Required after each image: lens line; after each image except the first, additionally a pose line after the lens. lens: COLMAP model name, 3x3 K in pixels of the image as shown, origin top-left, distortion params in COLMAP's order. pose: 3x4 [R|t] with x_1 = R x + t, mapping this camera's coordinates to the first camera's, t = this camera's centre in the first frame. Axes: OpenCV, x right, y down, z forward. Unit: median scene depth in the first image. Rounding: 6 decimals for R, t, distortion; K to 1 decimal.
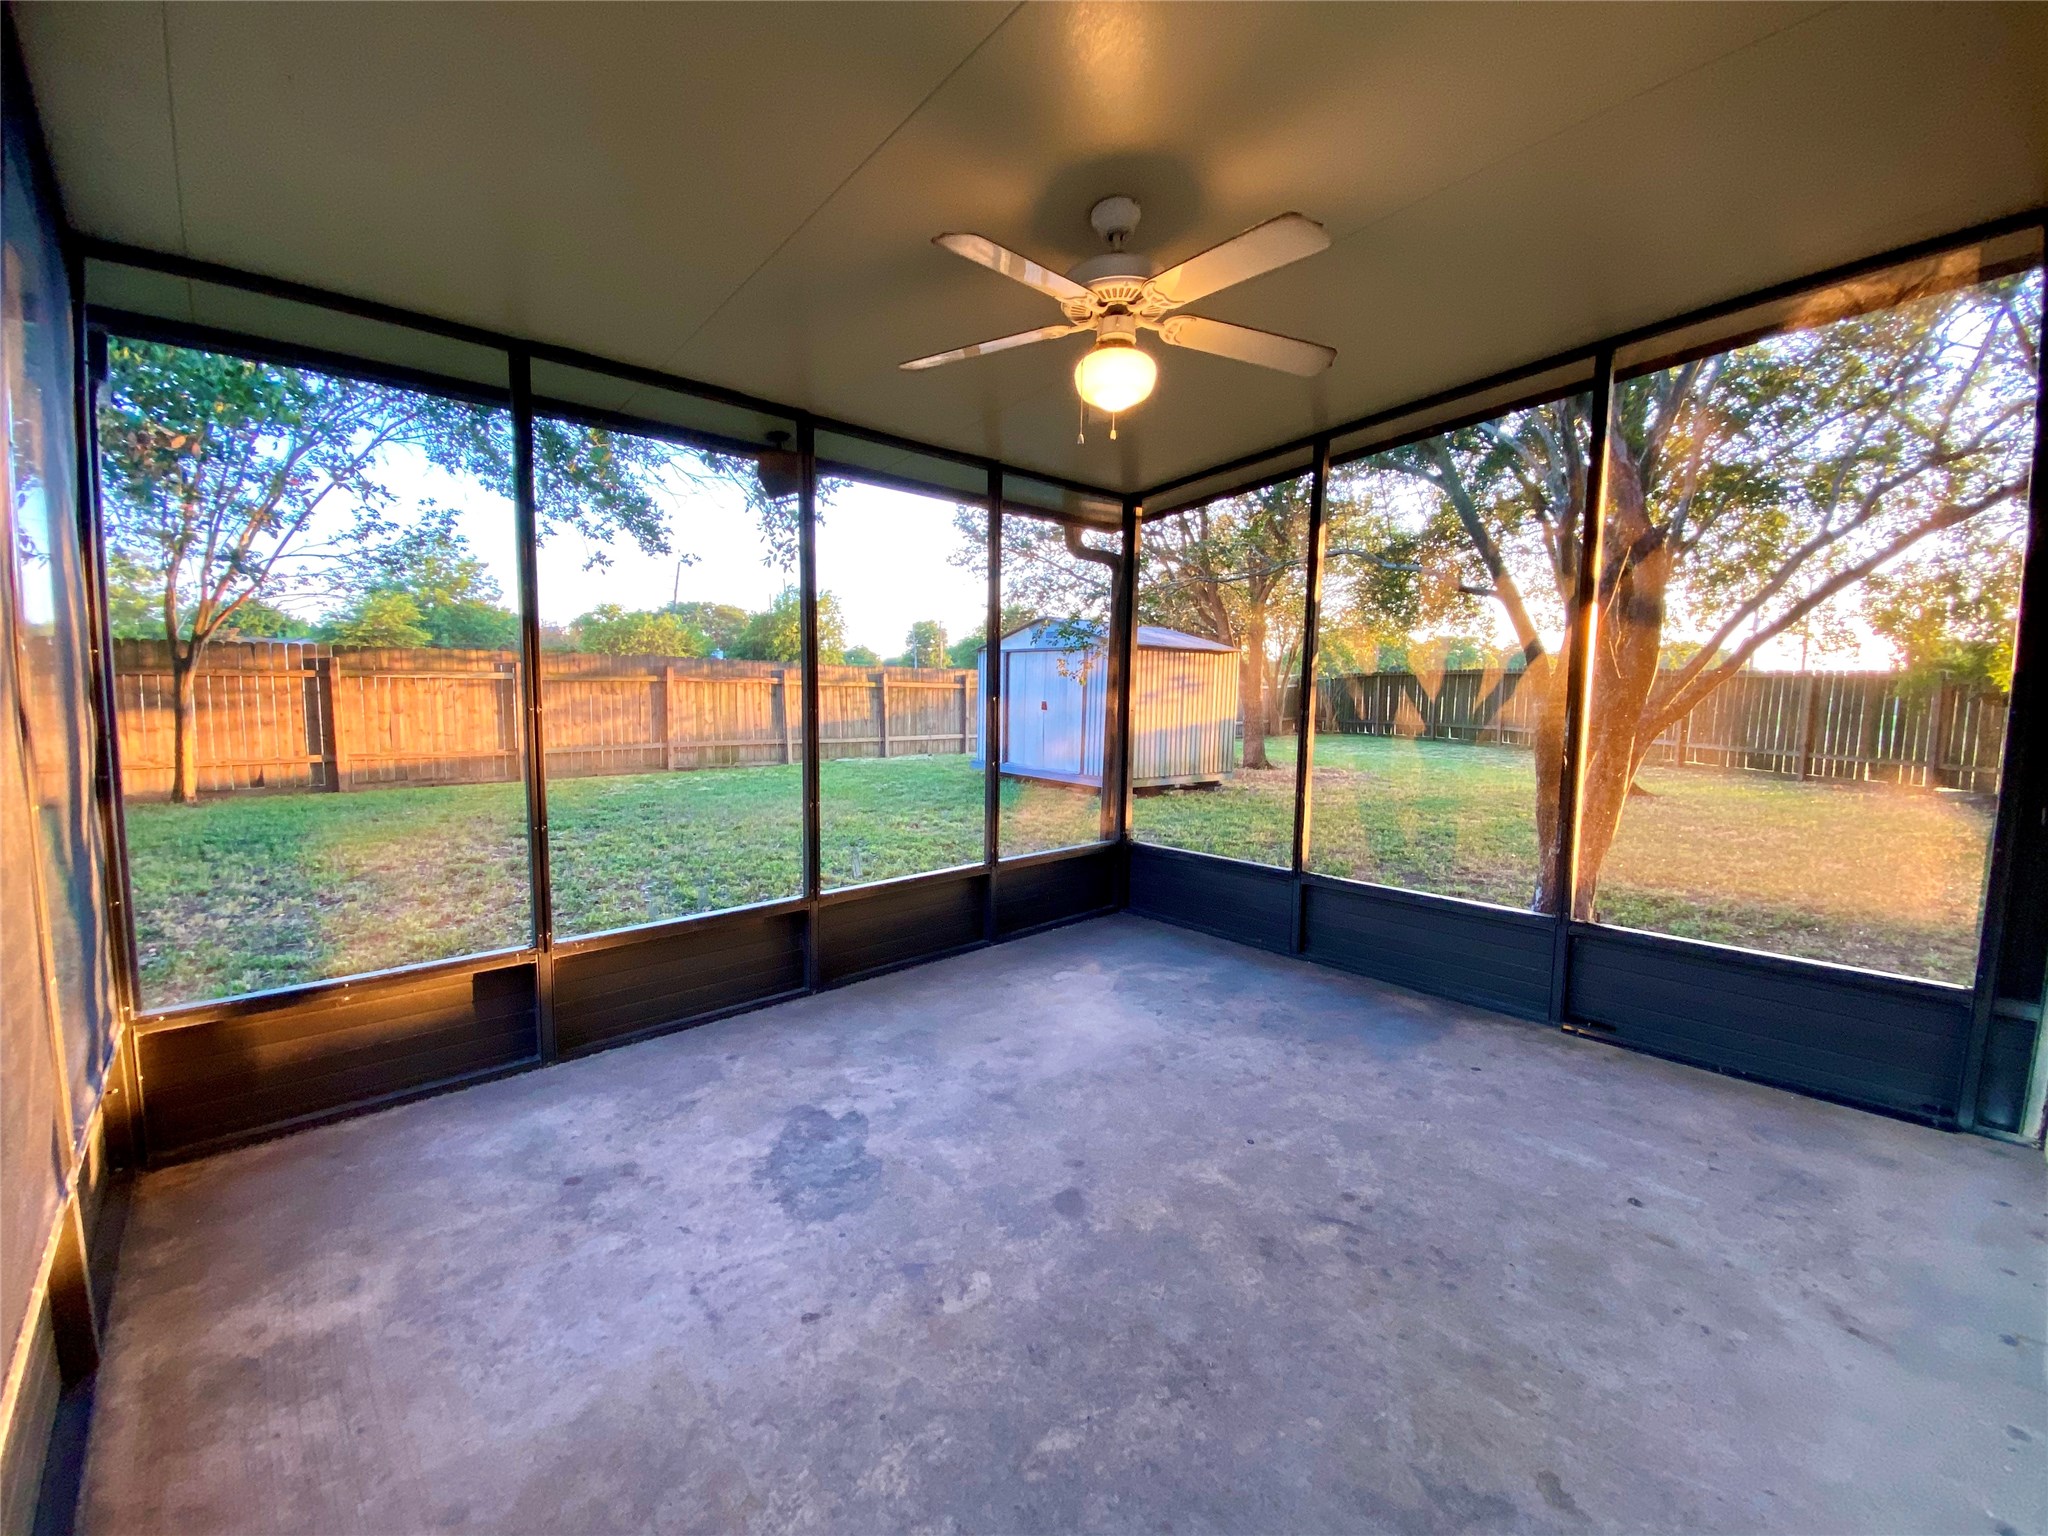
lens RADIAL K [[832.9, 0, 1017.4], [0, 832.9, 766.9], [0, 0, 1]] dist [0.038399, -0.032061]
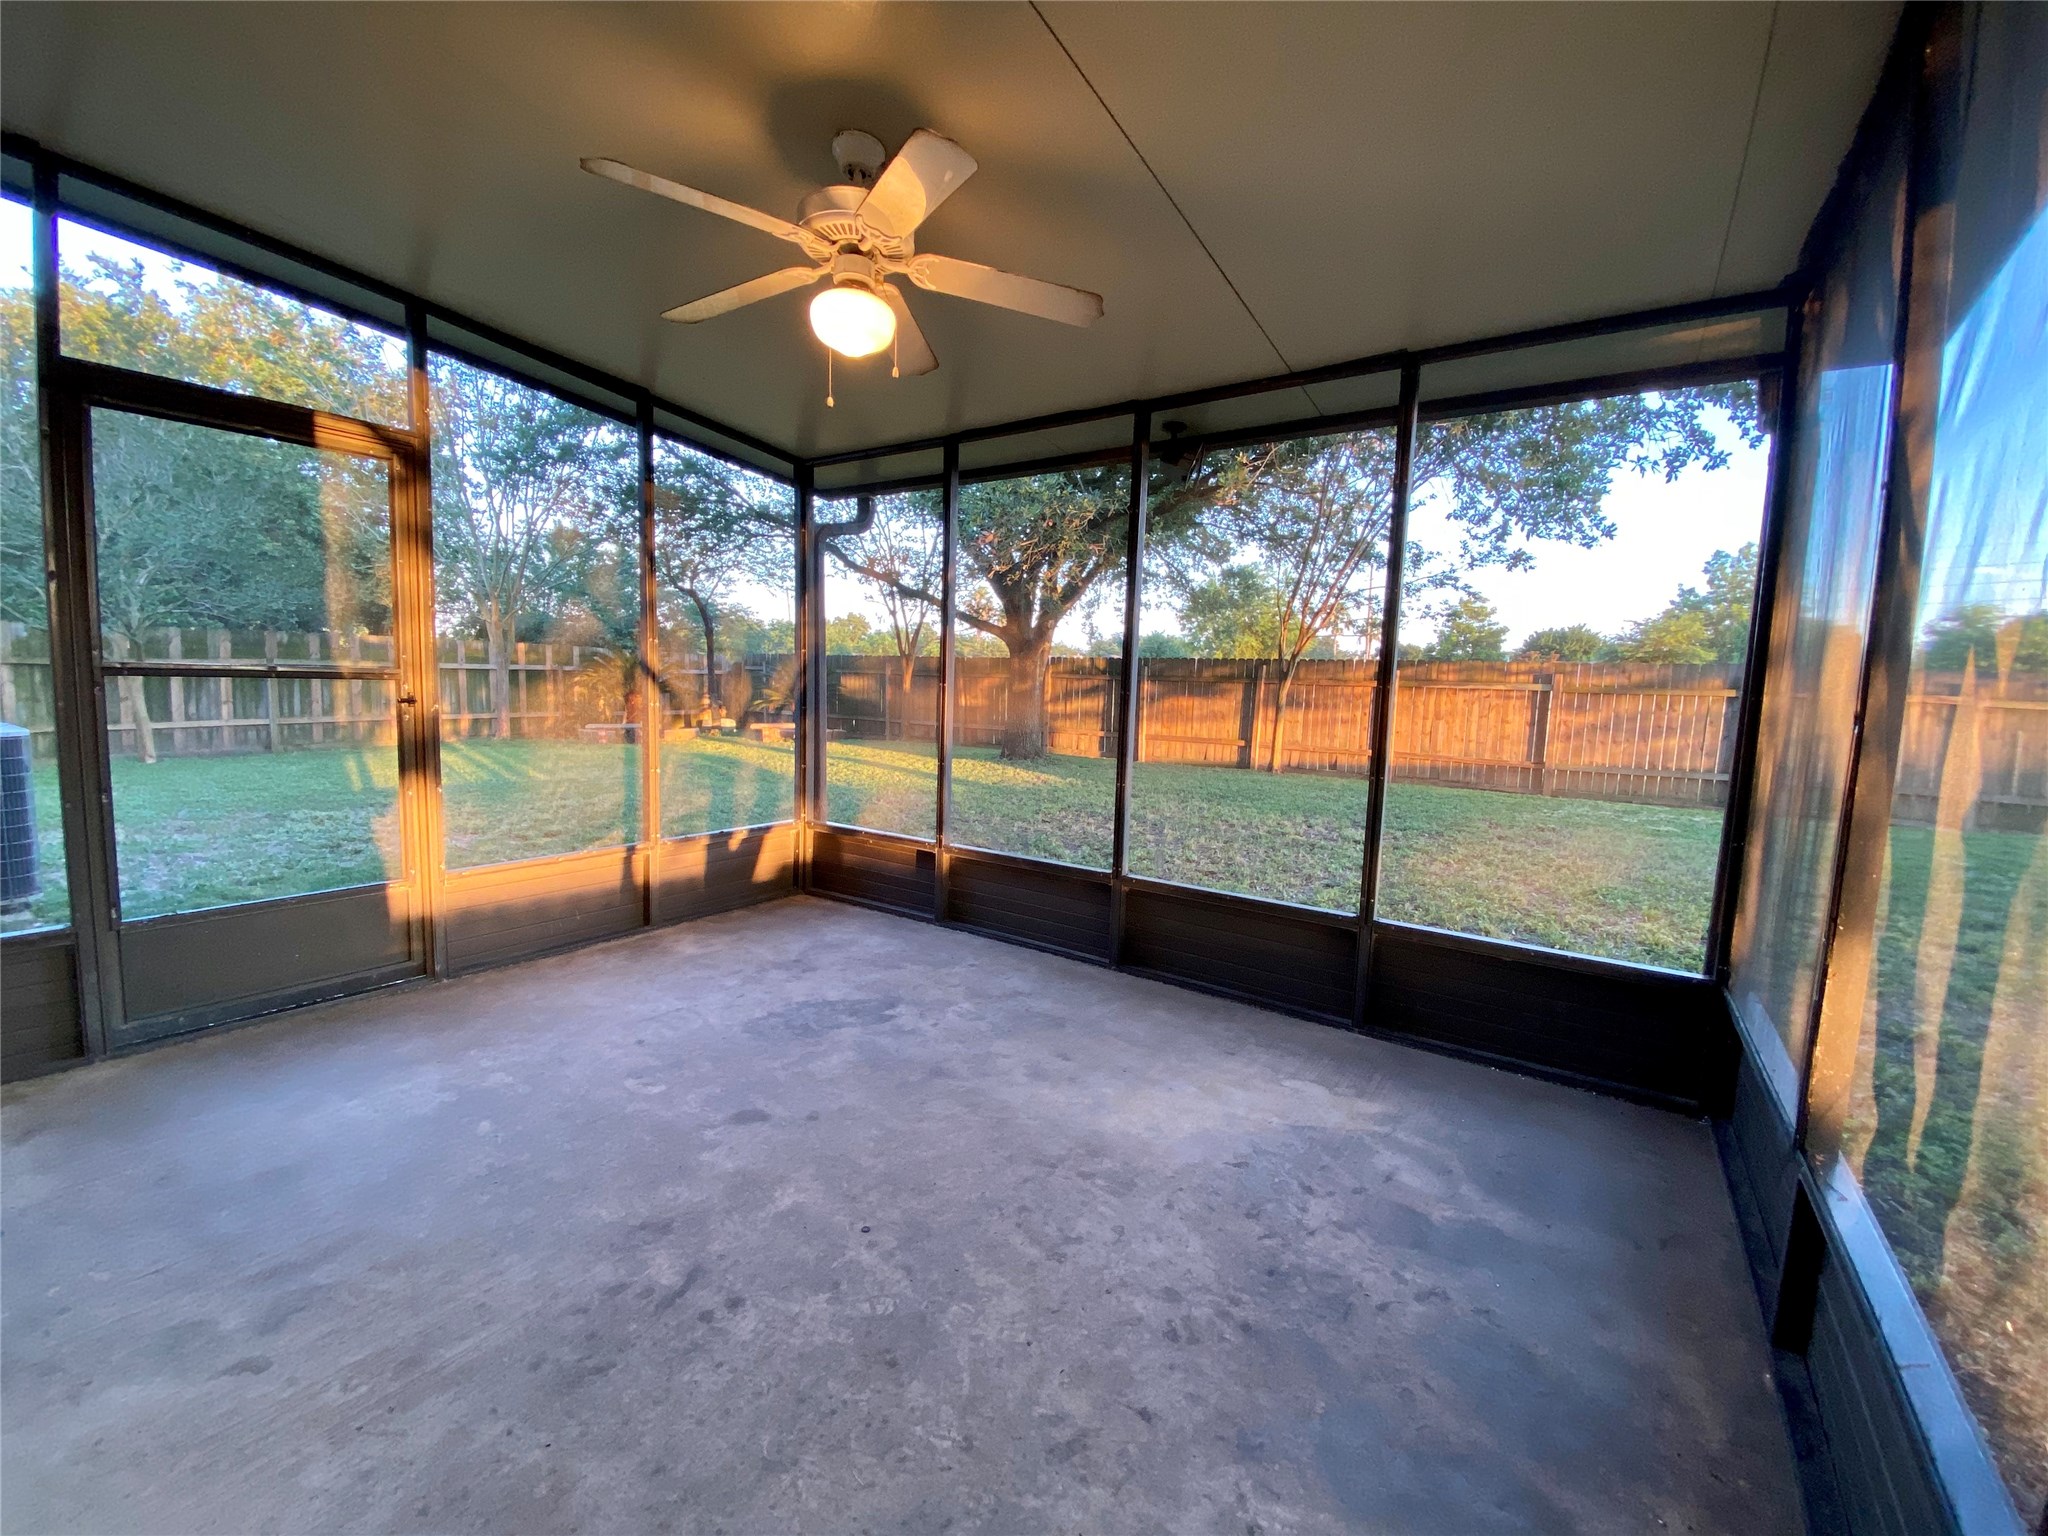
lens RADIAL K [[837.4, 0, 1025.0], [0, 837.4, 688.9], [0, 0, 1]] dist [0.055303, -0.032722]
pose [[0.225637, 0.005949, -0.974193, 0.870158], [-0.122283, 0.992246, -0.022264, -0.040478], [0.966507, 0.124151, 0.224615, 0.730368]]
